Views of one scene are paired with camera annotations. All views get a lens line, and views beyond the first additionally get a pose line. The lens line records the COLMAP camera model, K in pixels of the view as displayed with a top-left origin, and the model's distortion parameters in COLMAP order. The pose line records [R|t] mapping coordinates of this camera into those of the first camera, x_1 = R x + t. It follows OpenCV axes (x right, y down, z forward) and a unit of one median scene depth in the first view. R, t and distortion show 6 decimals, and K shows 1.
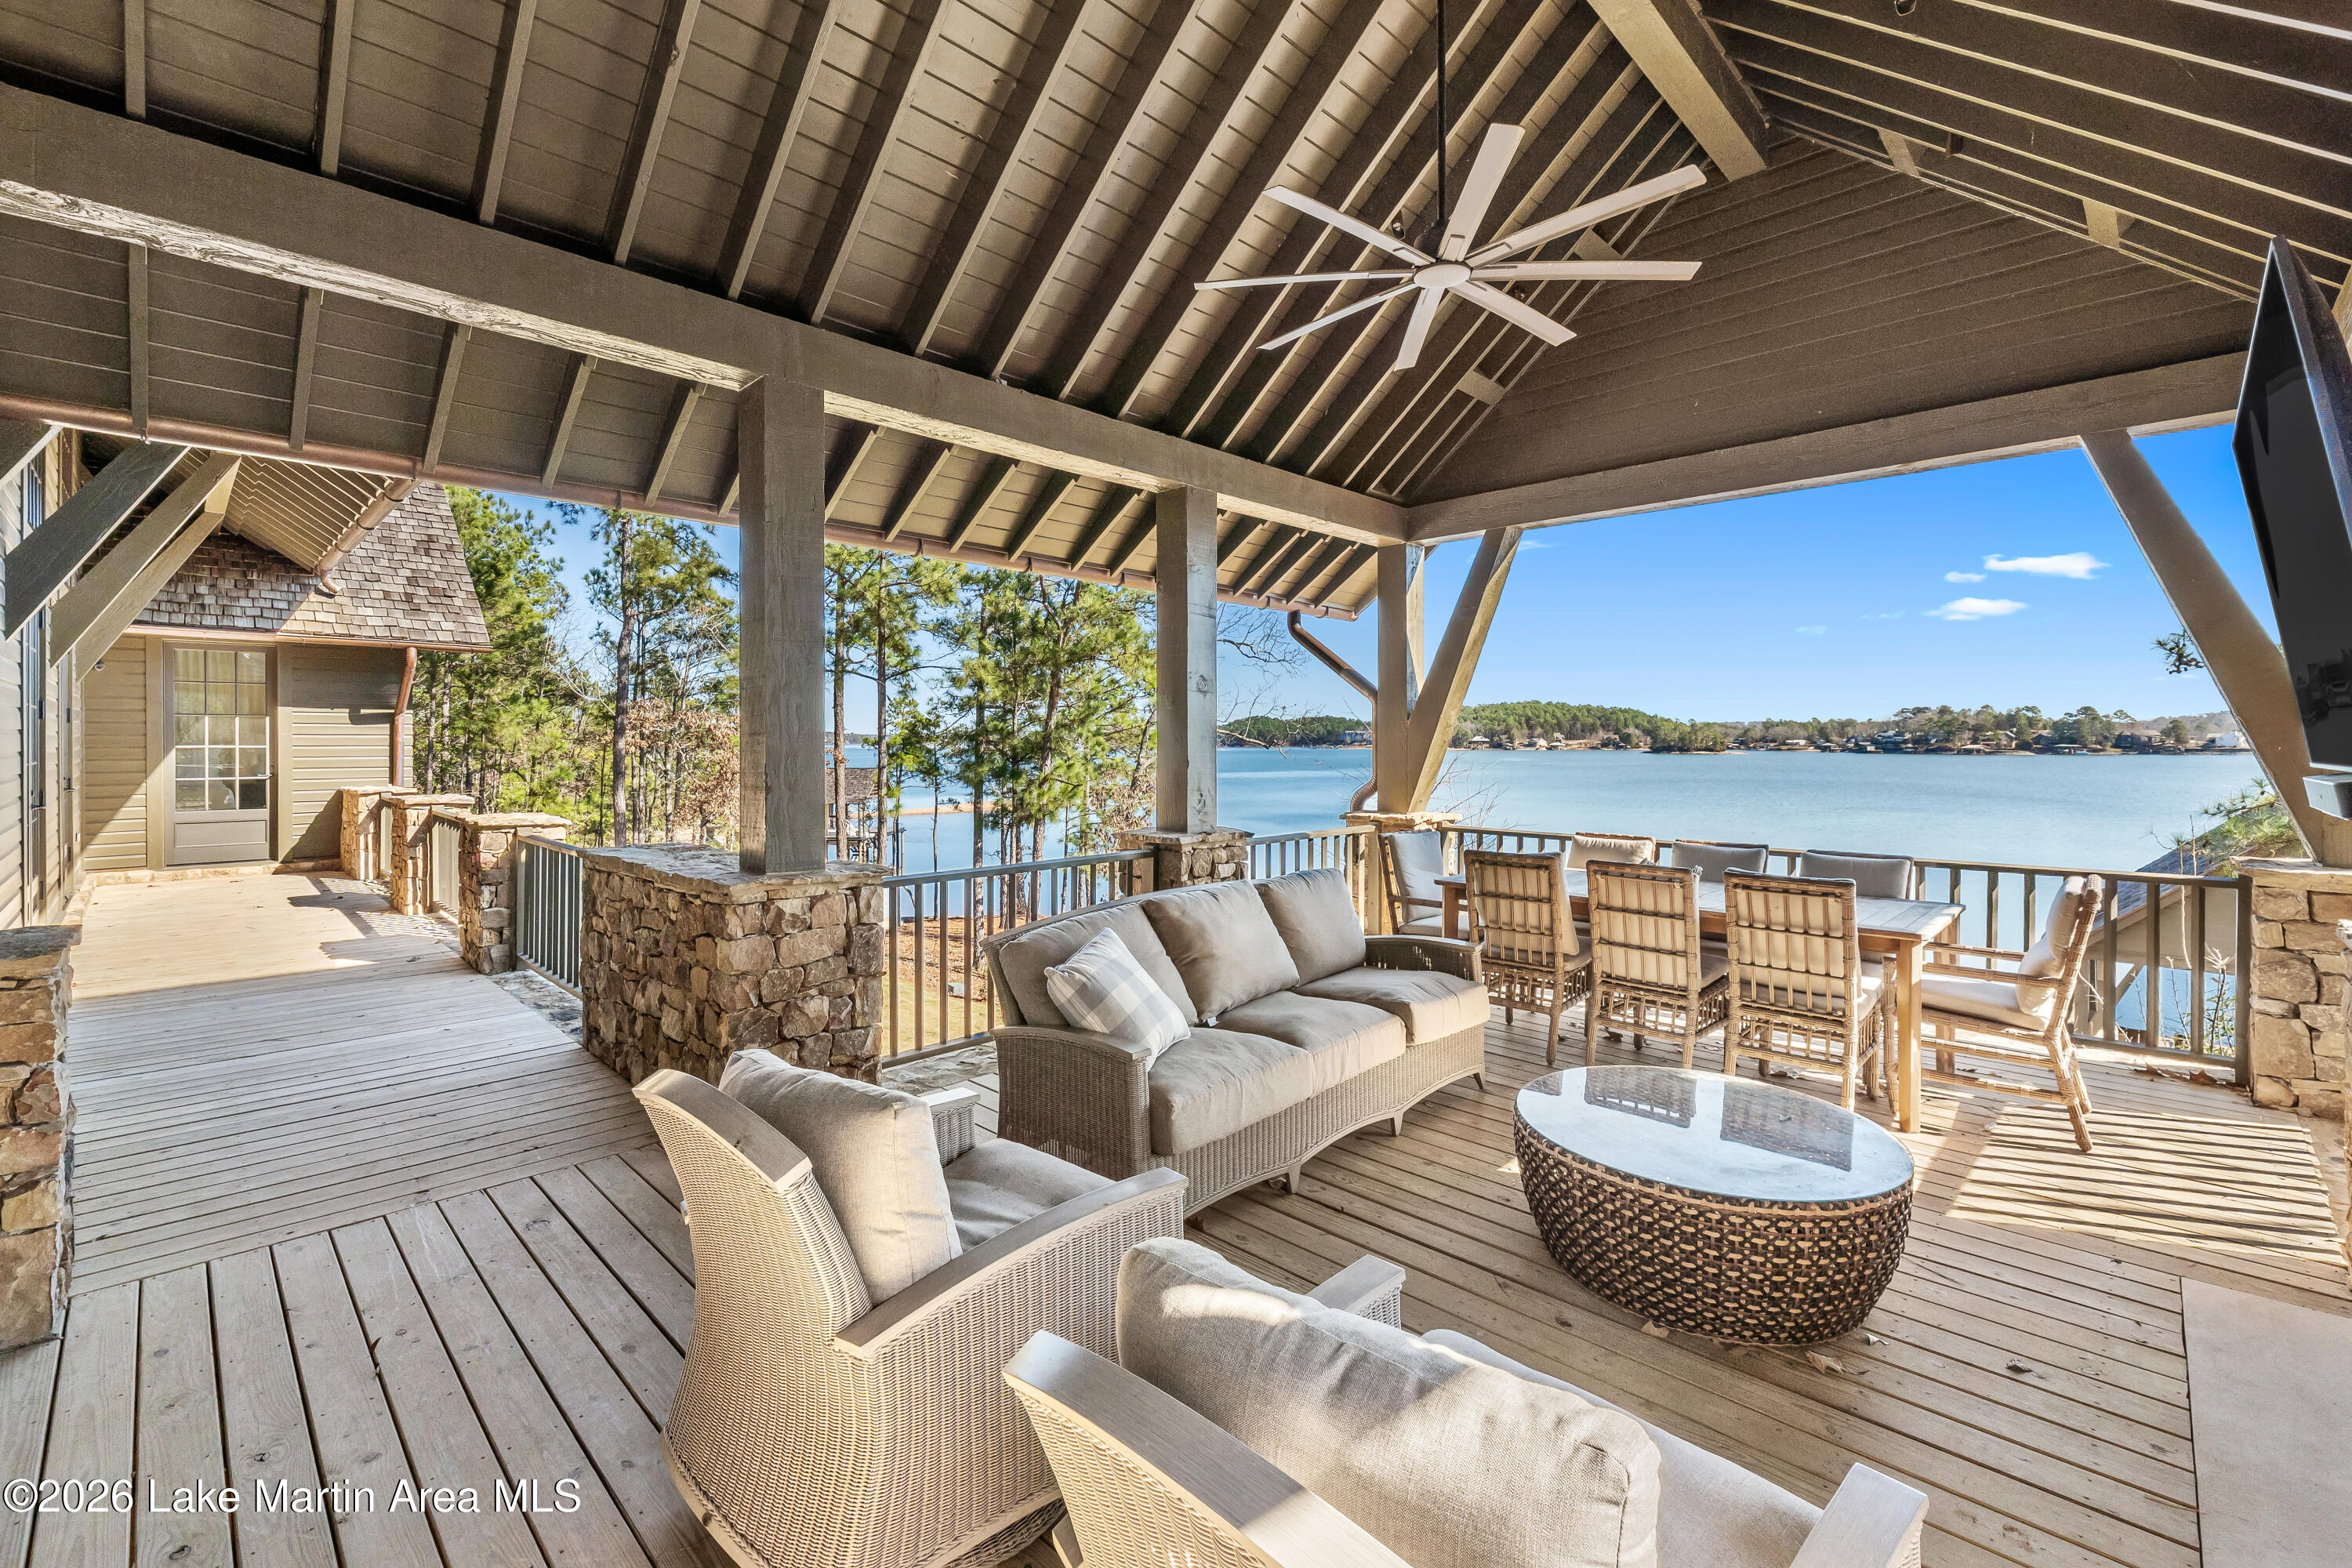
lens RADIAL K [[1014.8, 0, 1182.4], [0, 1014.8, 743.3], [0, 0, 1]] dist [-0.001512, -0.001980]
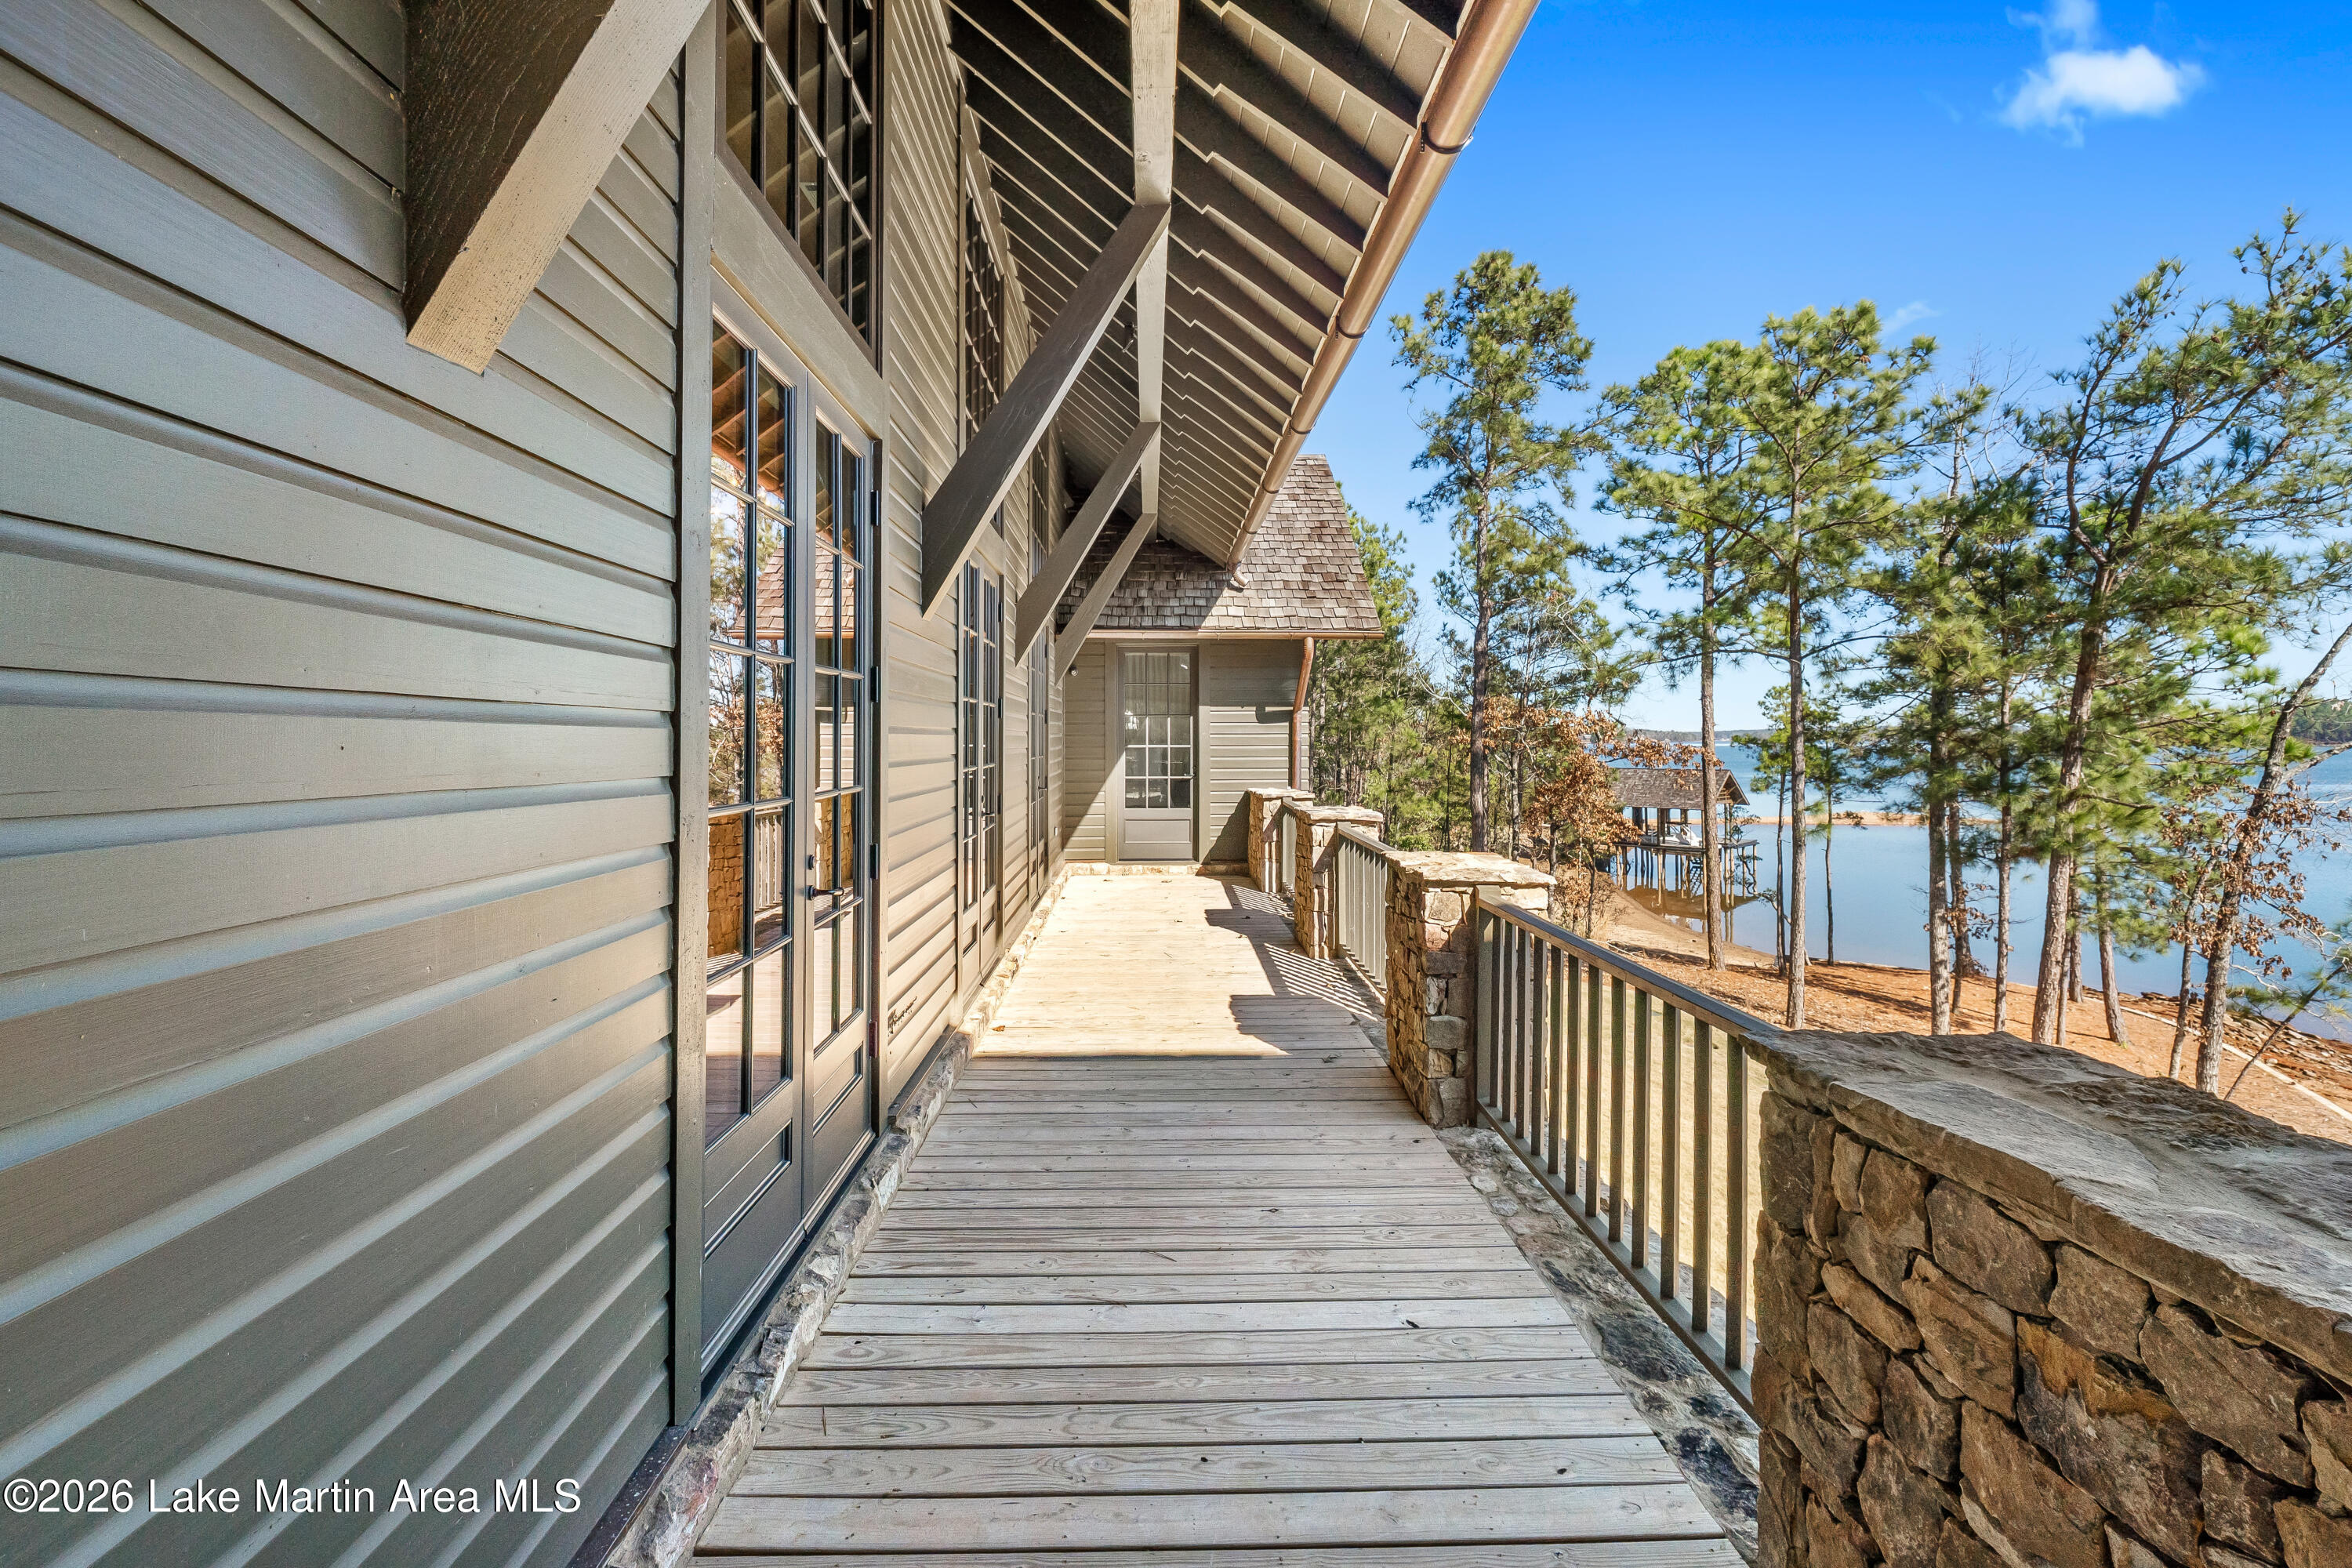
lens RADIAL K [[1018.4, 0, 1175.5], [0, 1018.4, 761.3], [0, 0, 1]] dist [-0.003617, -0.001604]
pose [[0.721160, 0.011087, -0.692680, -0.218800], [0.002277, 0.999829, 0.018374, -0.000533], [0.692765, -0.014827, 0.721011, 0.263903]]
